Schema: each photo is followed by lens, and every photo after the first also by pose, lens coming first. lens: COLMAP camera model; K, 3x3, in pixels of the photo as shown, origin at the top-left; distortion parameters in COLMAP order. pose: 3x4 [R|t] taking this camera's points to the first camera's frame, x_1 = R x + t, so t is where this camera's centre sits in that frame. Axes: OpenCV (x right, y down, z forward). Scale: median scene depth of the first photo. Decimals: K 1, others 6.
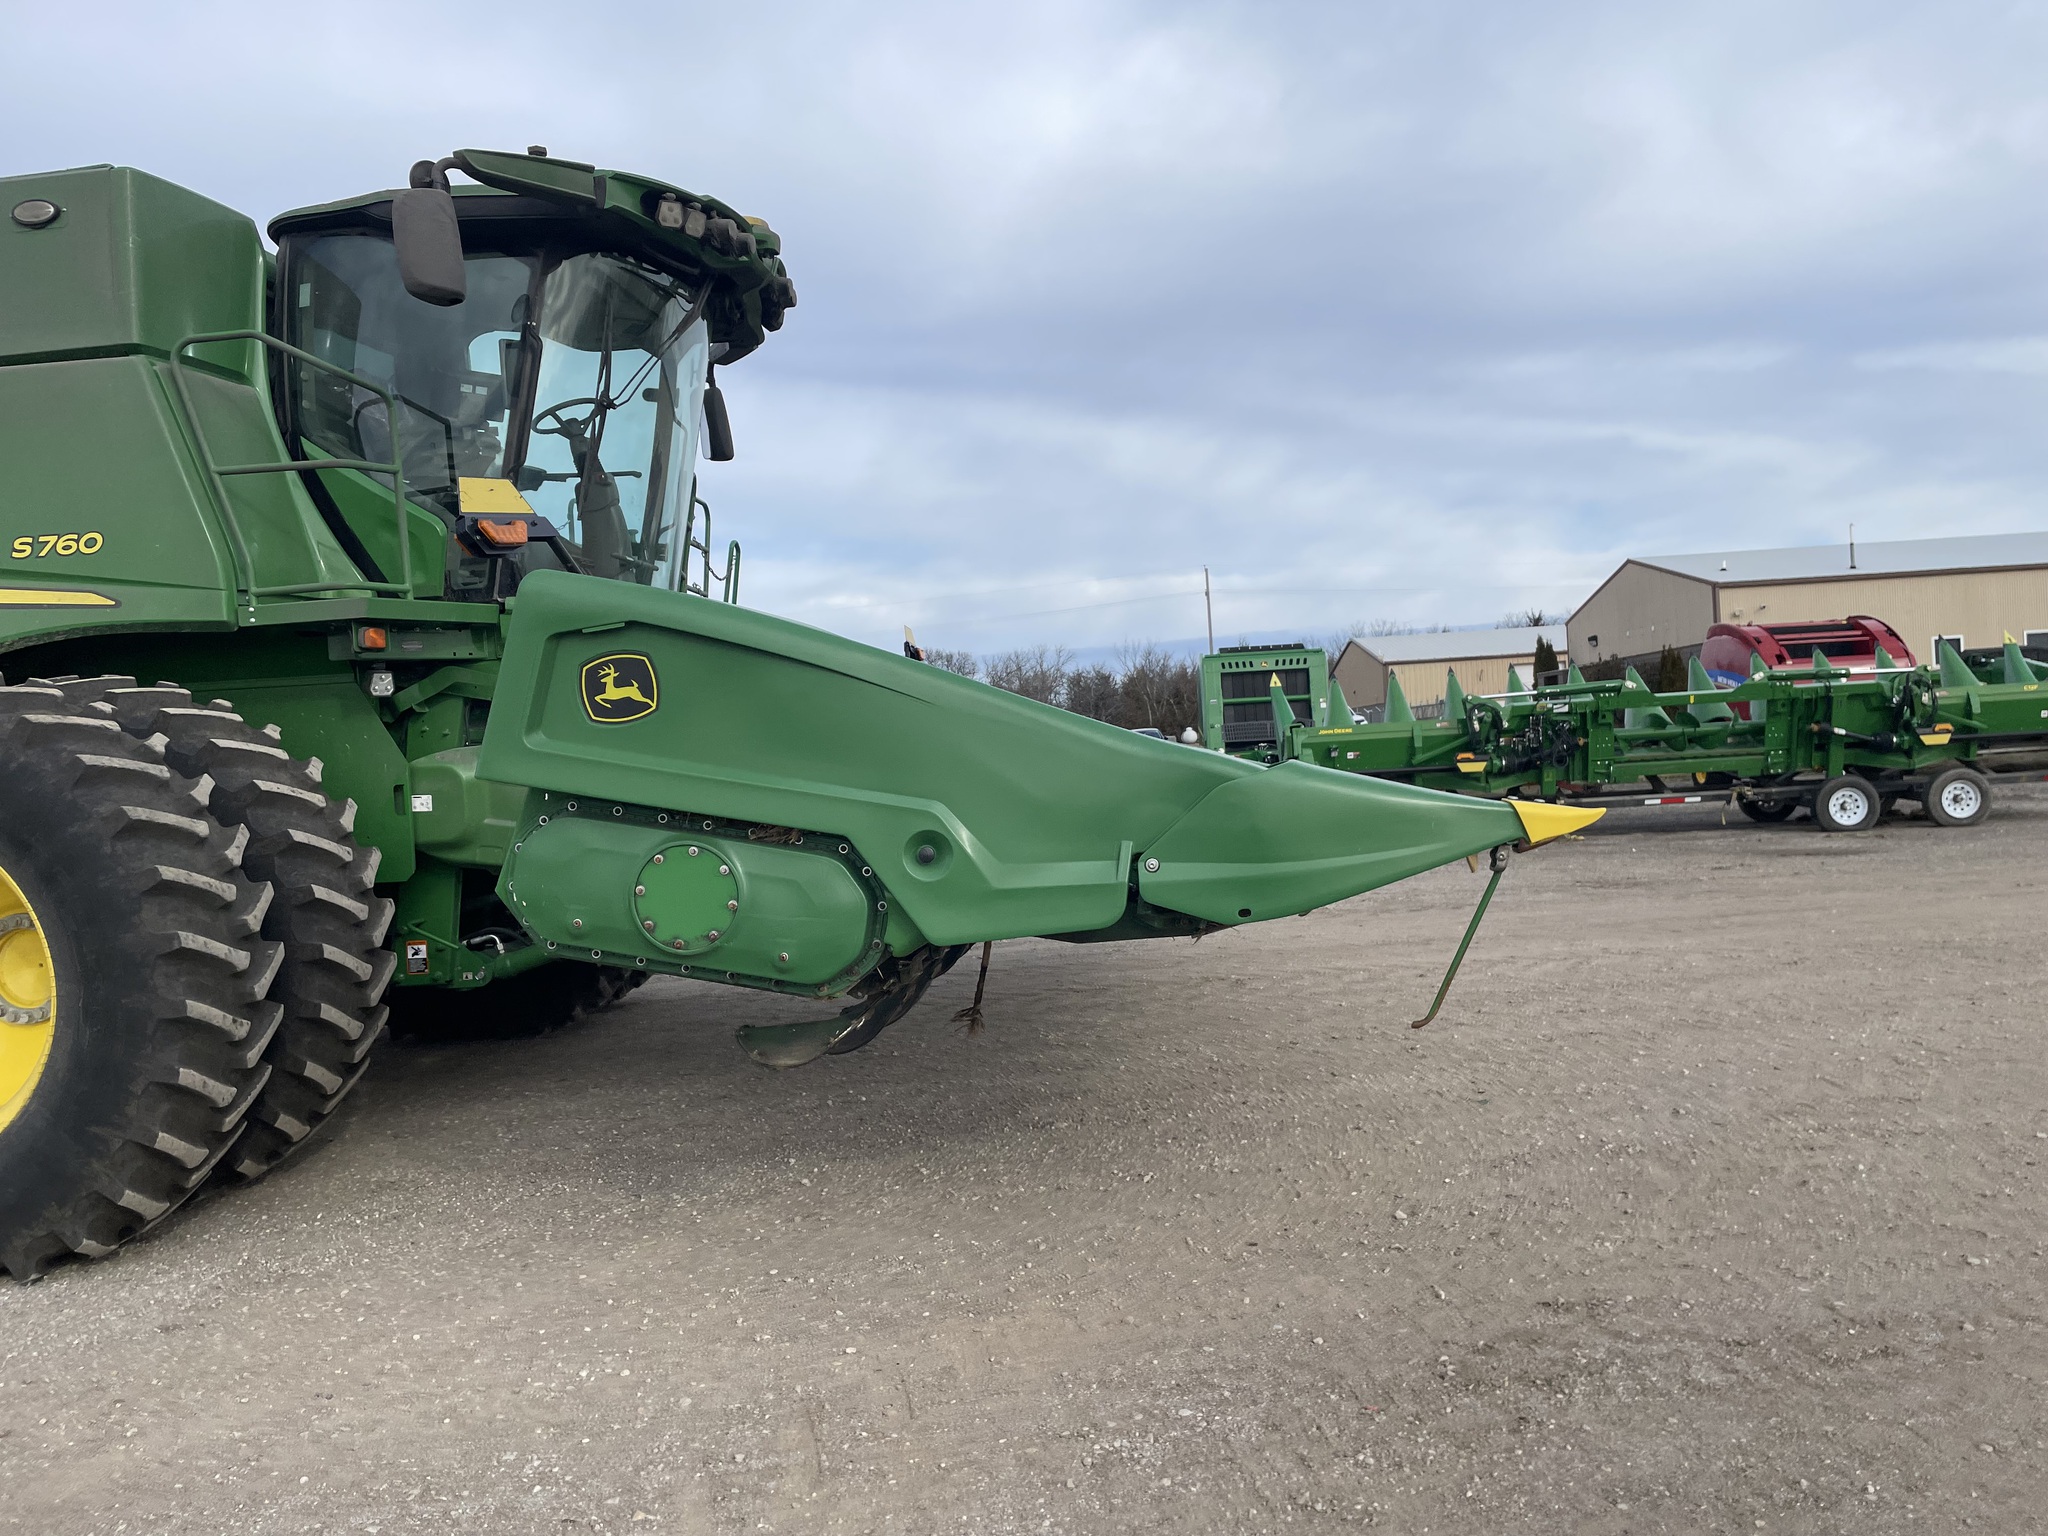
lens RADIAL K [[1536.5, 0, 1037.8], [0, 1536.5, 768.4], [0, 0, 1]] dist [0.090190, -0.113830]
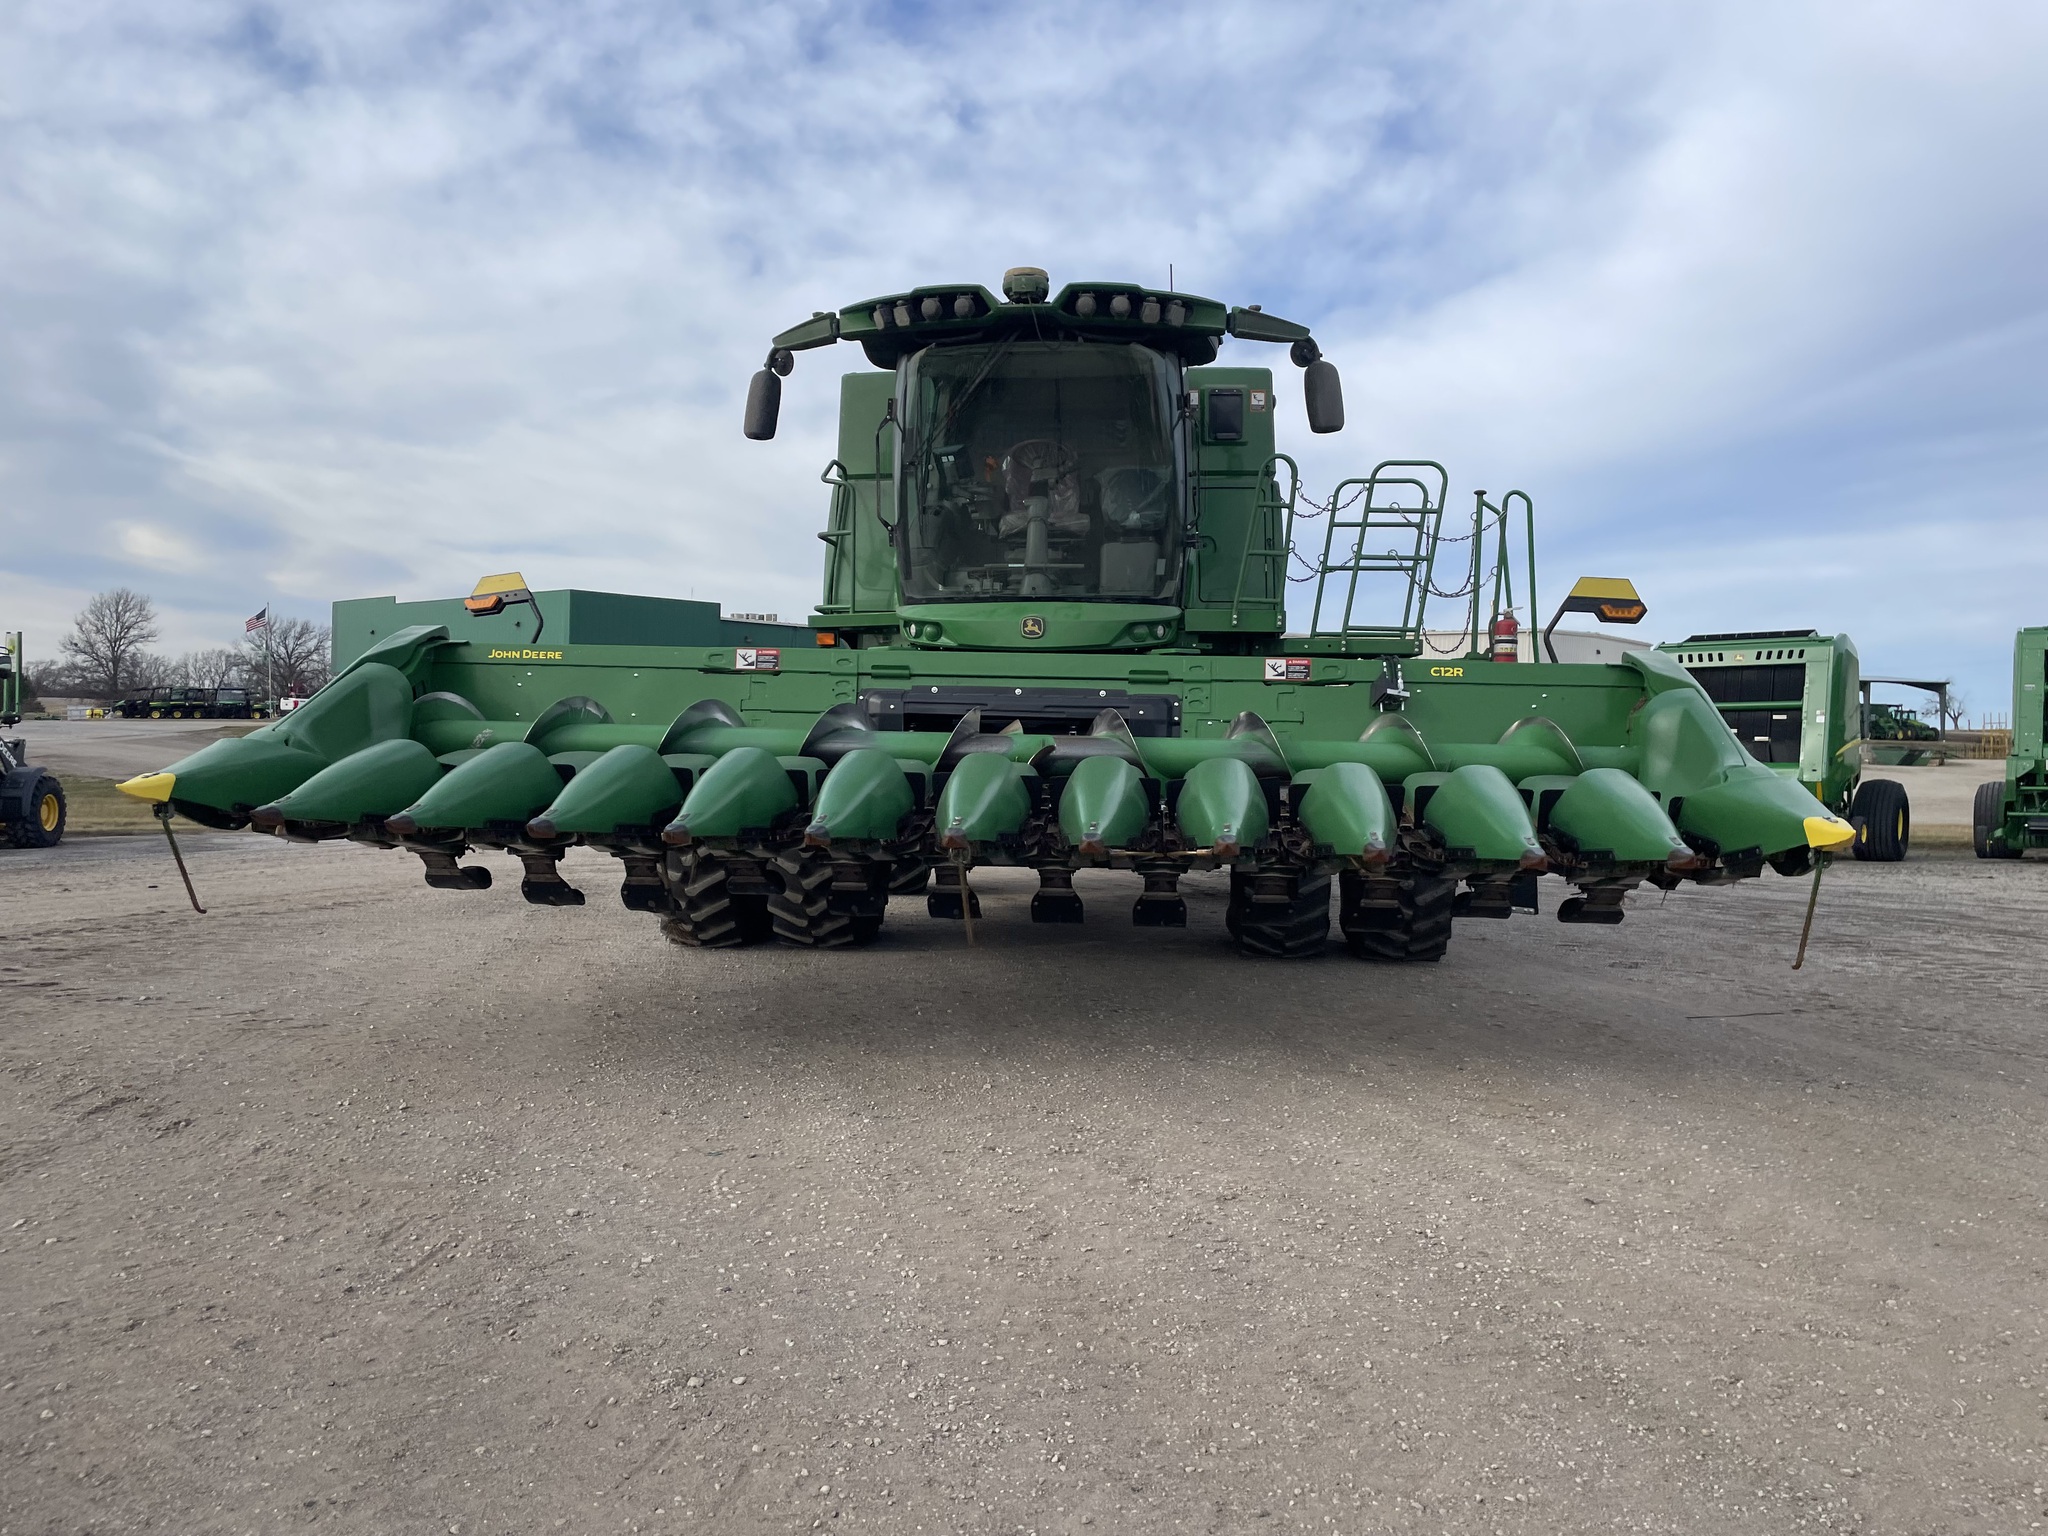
lens RADIAL K [[1531.8, 0, 1031.1], [0, 1531.8, 756.9], [0, 0, 1]] dist [0.087916, -0.112815]
pose [[-0.001737, 0.079155, -0.996861, 1.388631], [-0.028825, 0.996444, 0.079172, -0.108467], [0.999583, 0.028872, 0.000551, 1.404446]]
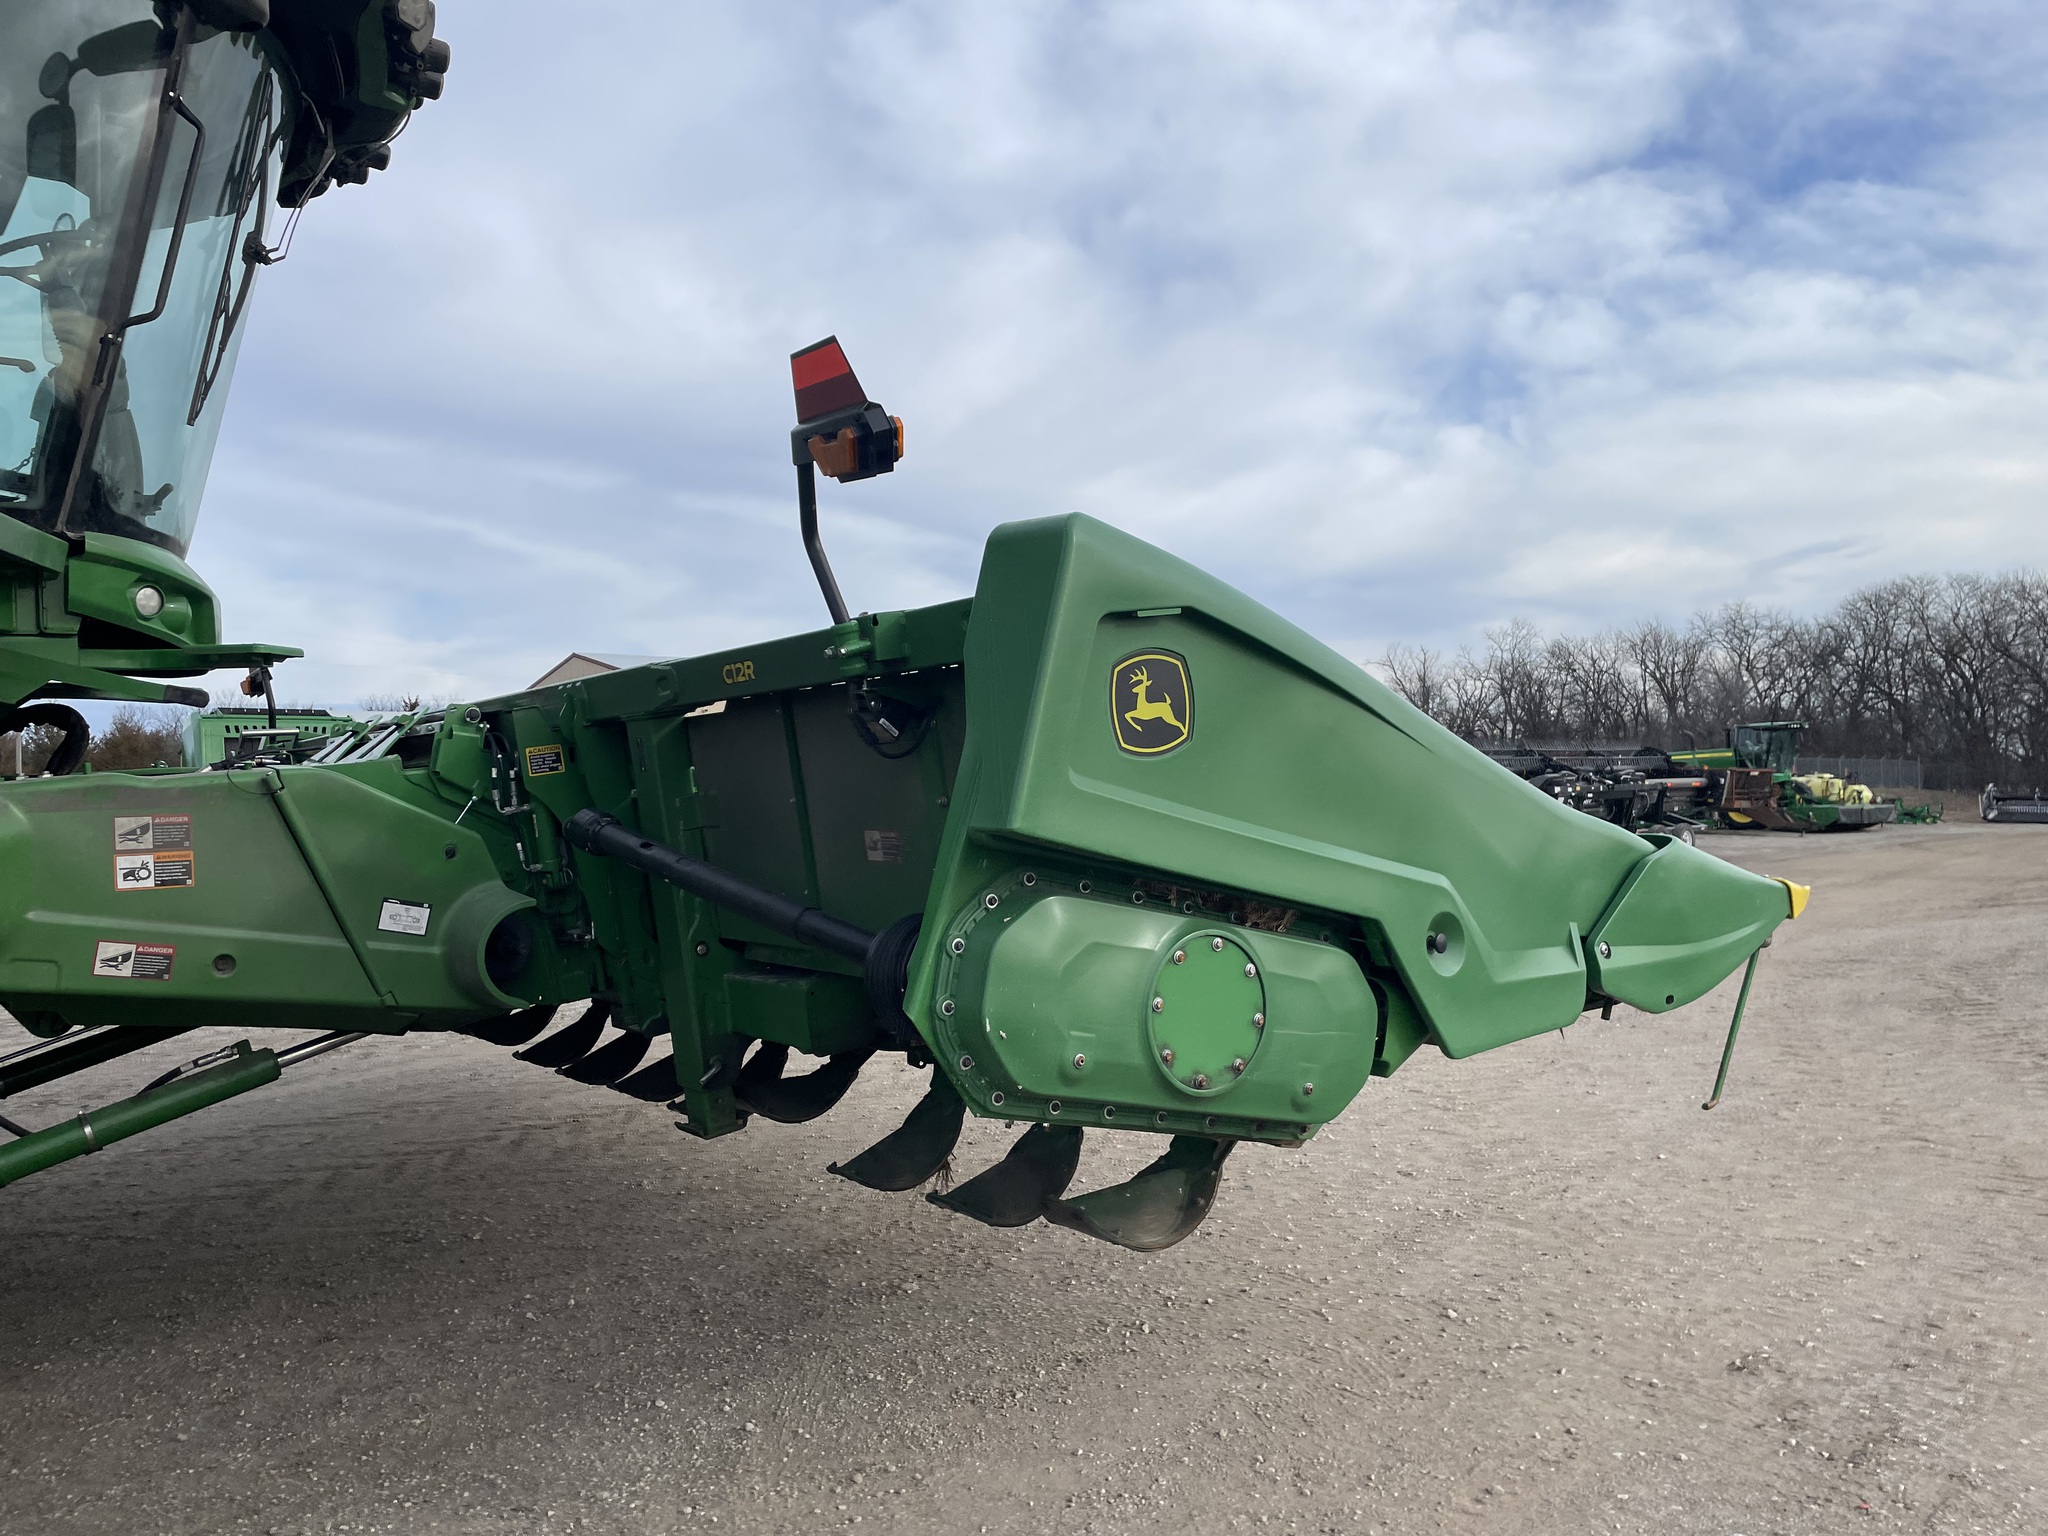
lens RADIAL K [[1536.5, 0, 1037.8], [0, 1536.5, 768.4], [0, 0, 1]] dist [0.090190, -0.113830]
pose [[0.752643, 0.051779, 0.656390, -0.565807], [-0.013236, 0.997891, -0.063541, 0.014883], [-0.658296, 0.039136, 0.751742, 0.401334]]
